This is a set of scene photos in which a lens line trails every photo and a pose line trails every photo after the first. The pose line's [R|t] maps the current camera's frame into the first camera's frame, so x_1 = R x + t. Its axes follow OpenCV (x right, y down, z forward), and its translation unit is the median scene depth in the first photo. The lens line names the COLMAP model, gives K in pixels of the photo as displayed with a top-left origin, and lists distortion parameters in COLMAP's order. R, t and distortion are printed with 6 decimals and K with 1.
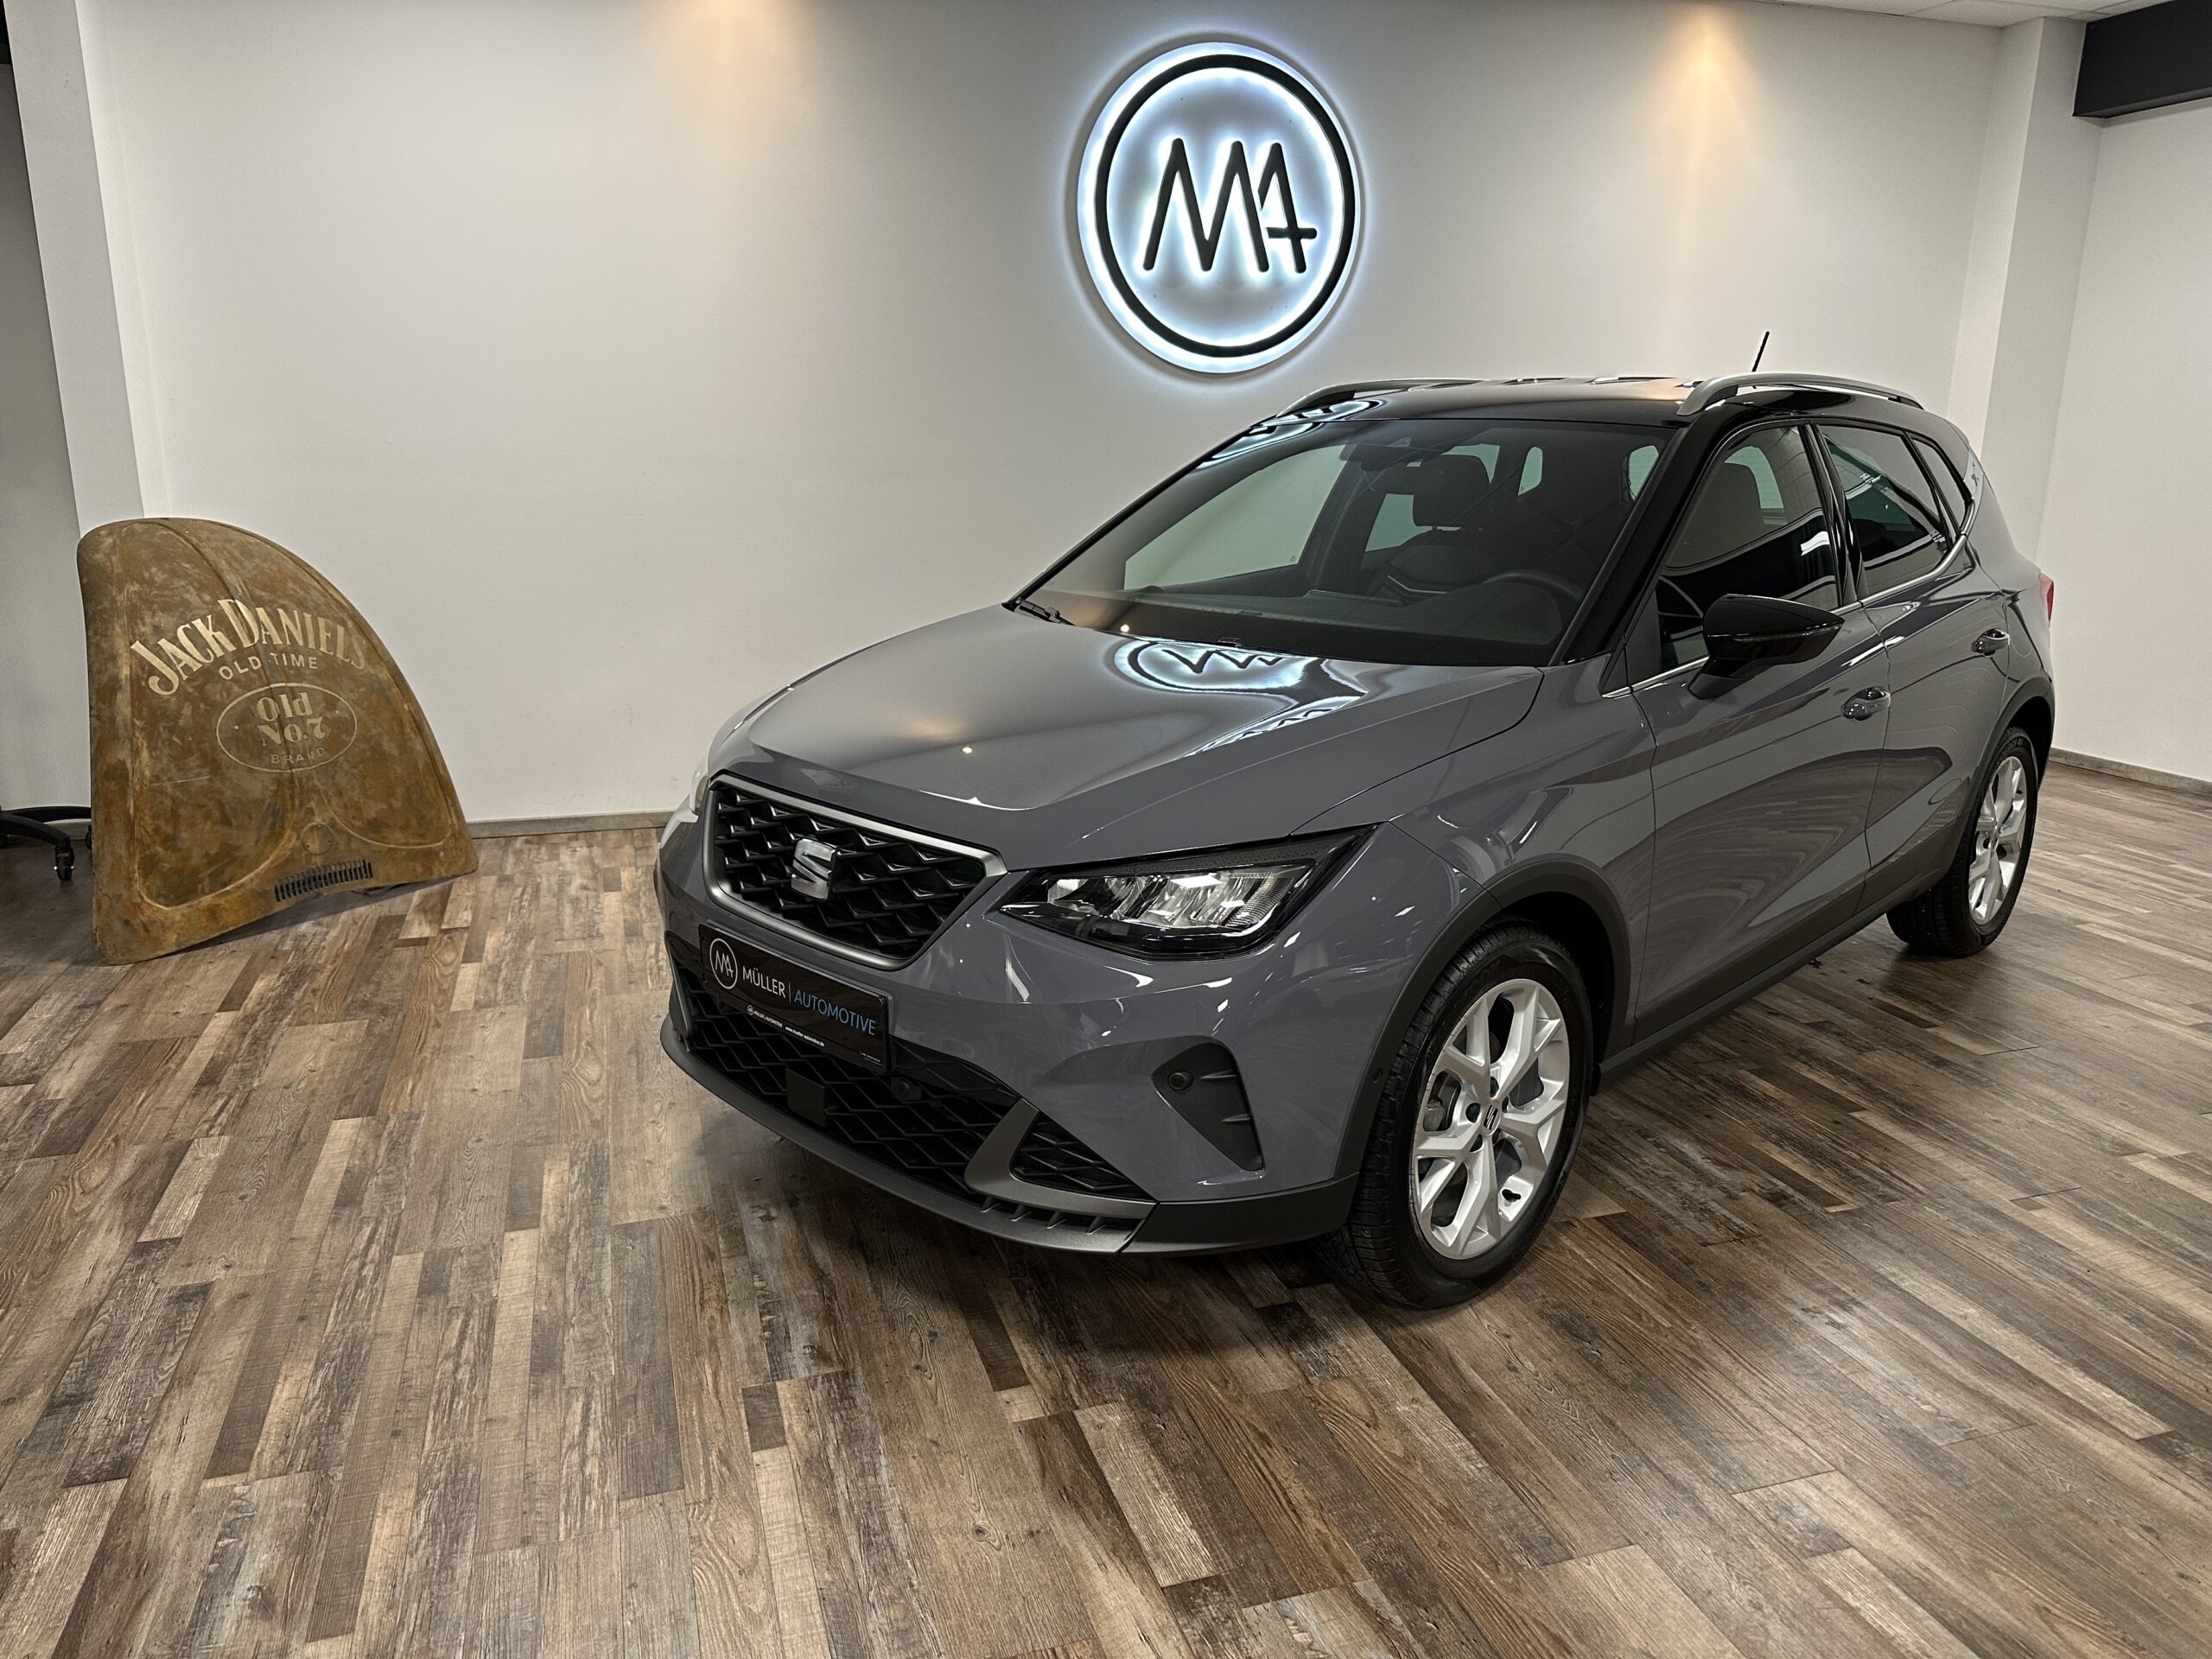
lens RADIAL K [[1547.8, 0, 1107.4], [0, 1547.8, 830.2], [0, 0, 1]] dist [0.009275, -0.010766]
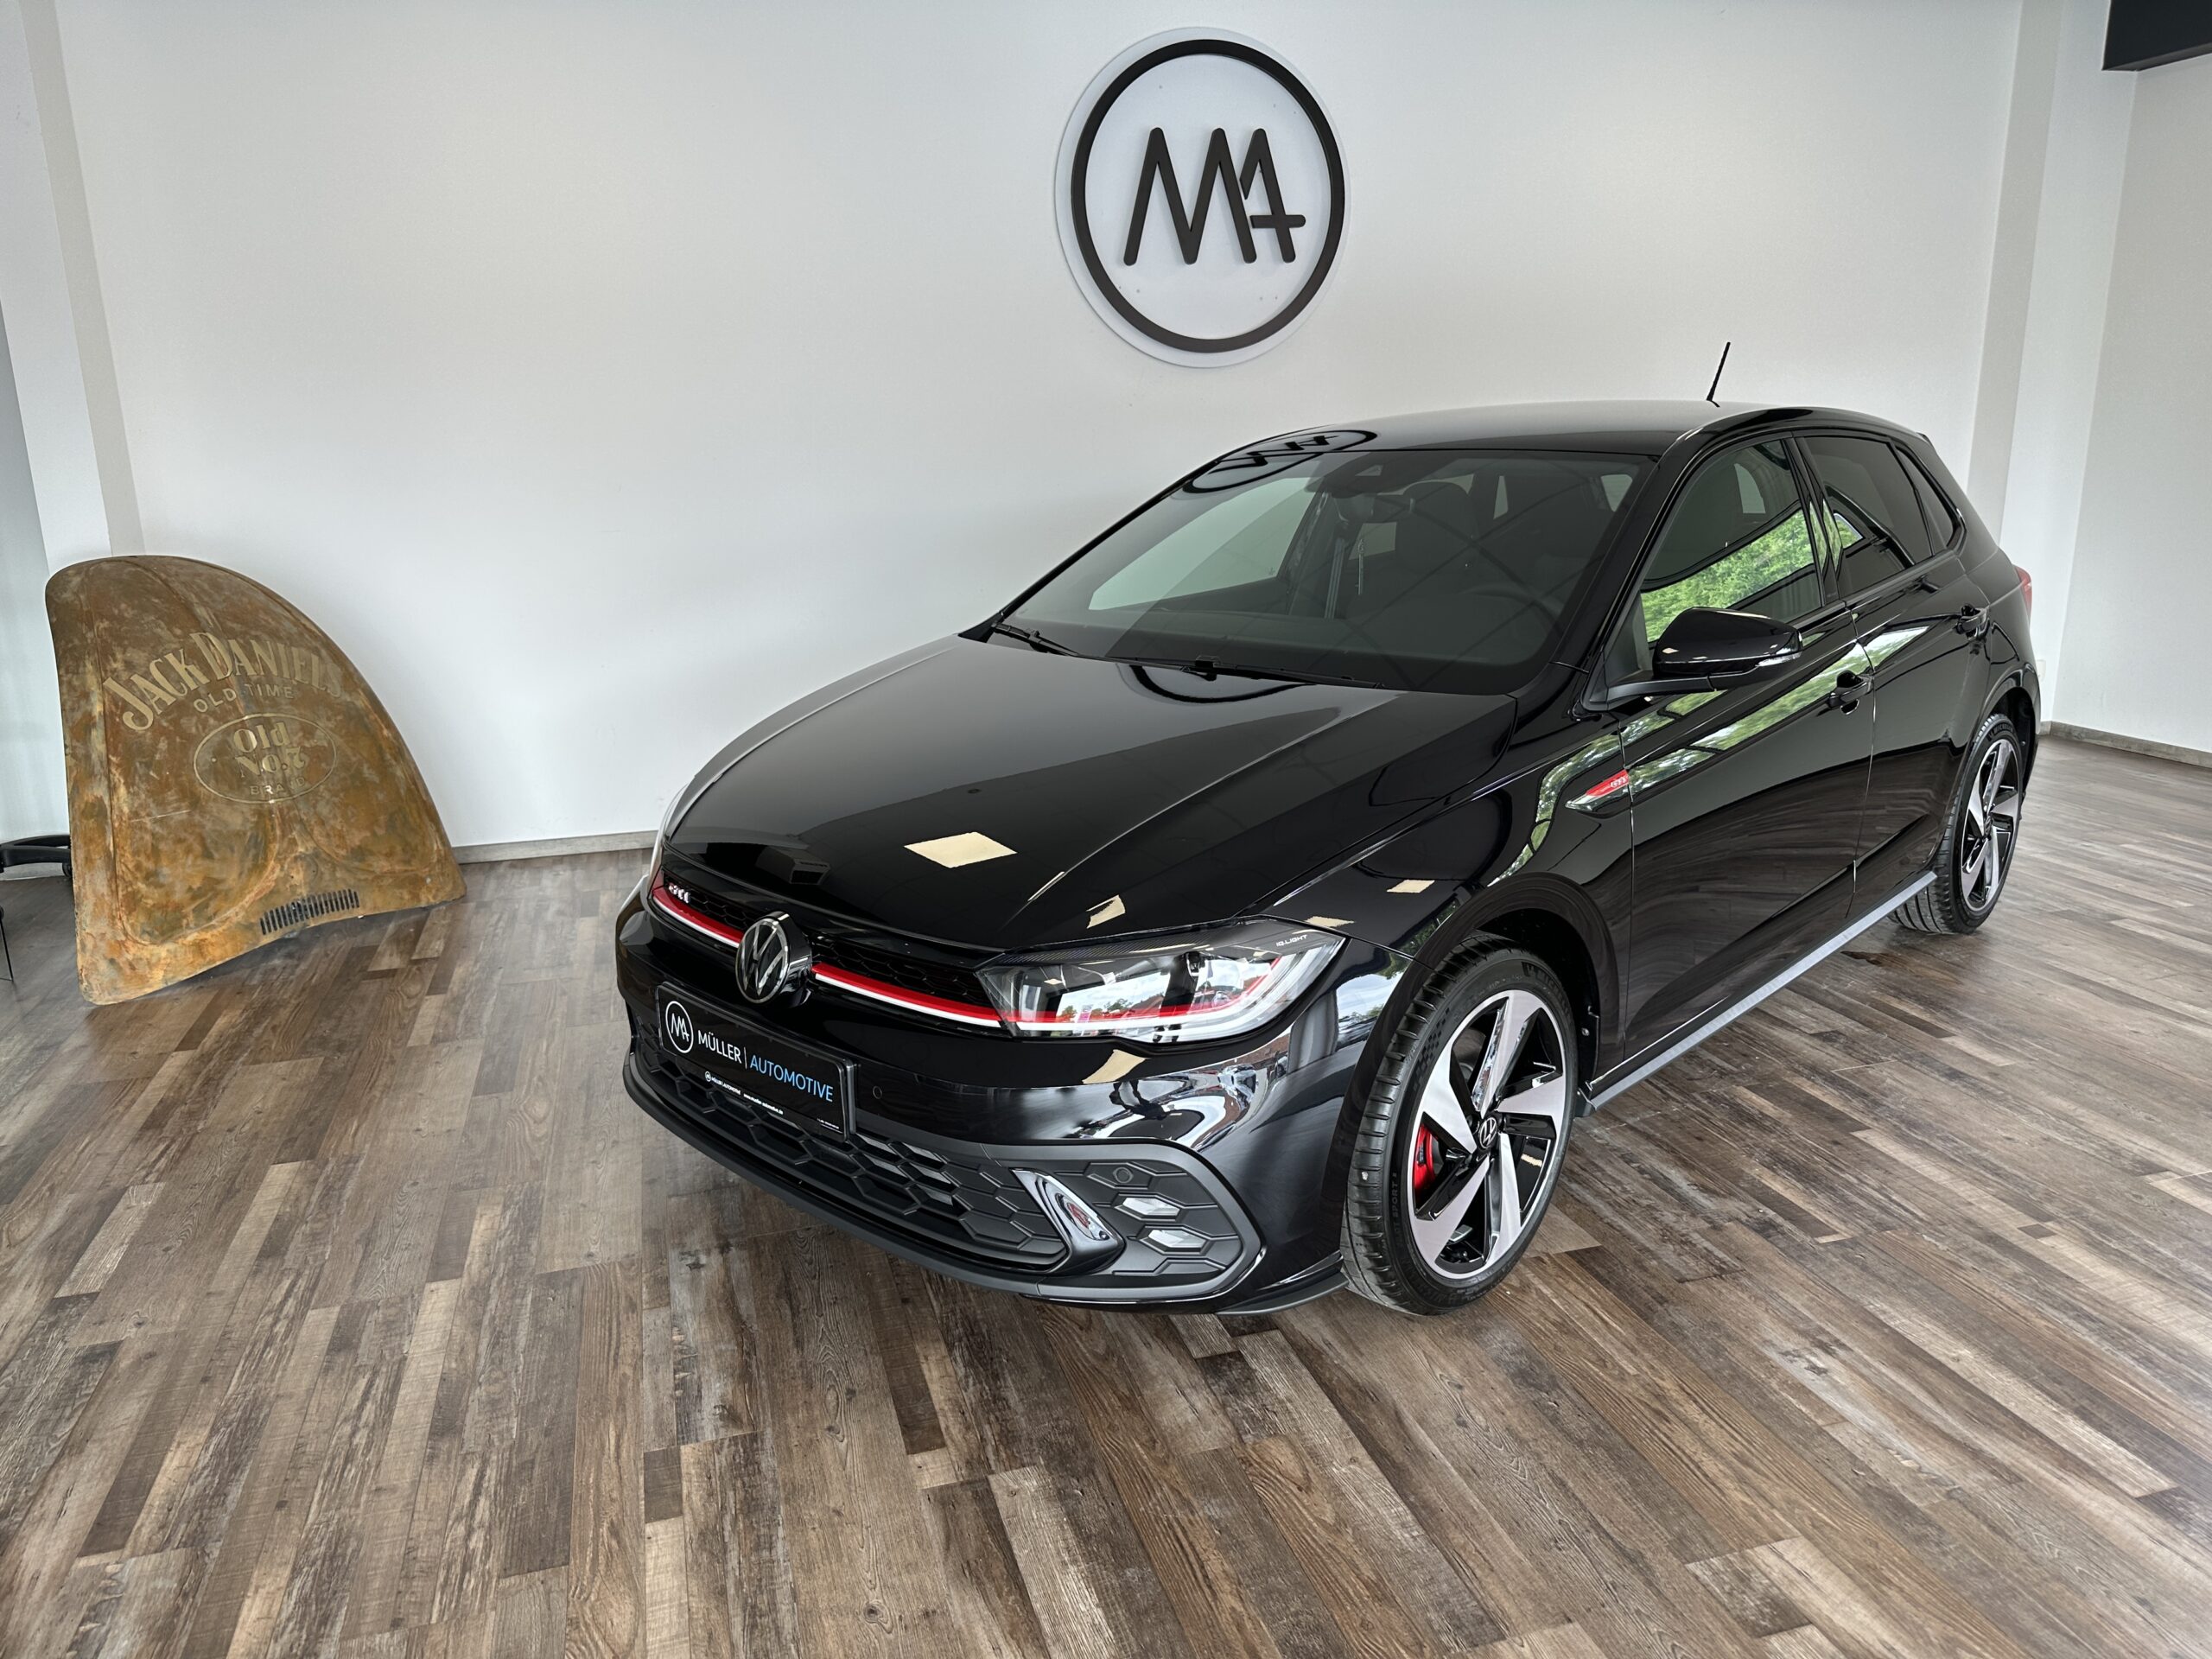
lens RADIAL K [[1557.3, 0, 1106.3], [0, 1557.3, 832.4], [0, 0, 1]] dist [-0.001468, -0.001012]
pose [[0.999124, -0.022312, -0.035405, 0.080914], [0.022380, 0.999748, 0.001529, -0.014623], [0.035362, -0.002320, 0.999372, 0.048307]]
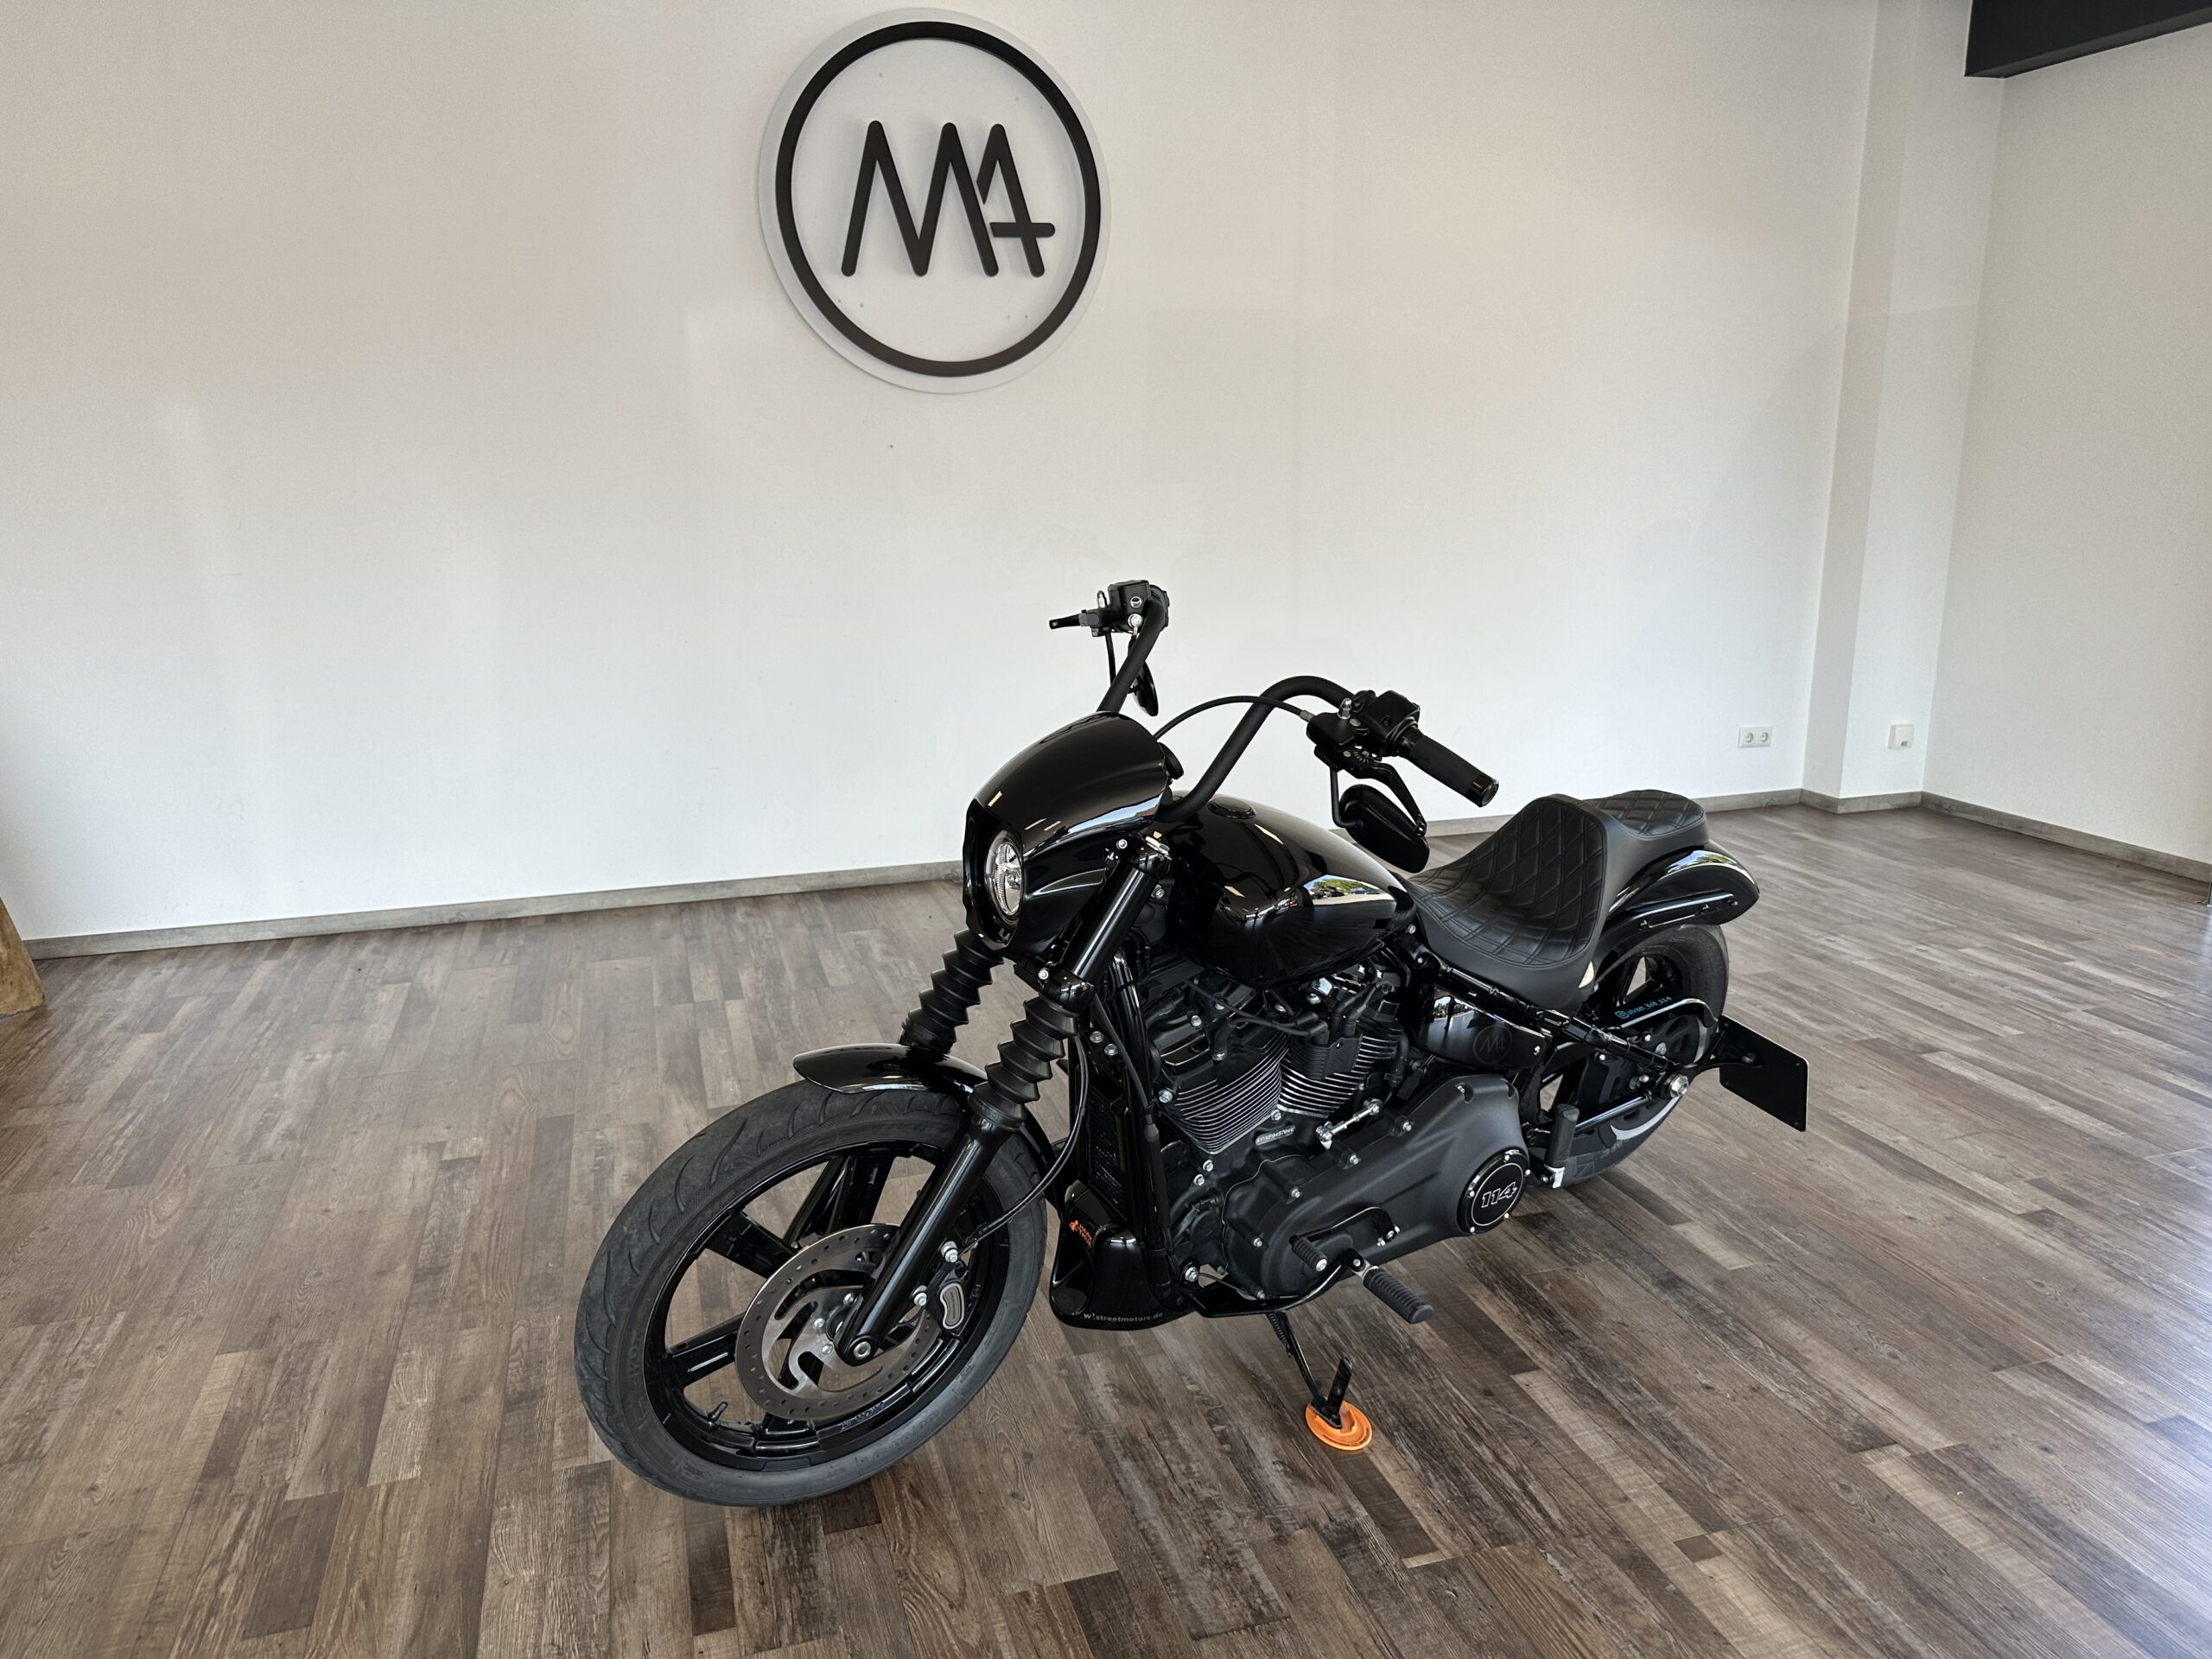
lens RADIAL K [[1559.3, 0, 1110.8], [0, 1559.3, 834.1], [0, 0, 1]] dist [0.002929, -0.007603]
pose [[0.999706, -0.015848, -0.018334, 0.387447], [0.015629, 0.999806, -0.012017, -0.088920], [0.018521, 0.011727, 0.999760, 0.316884]]
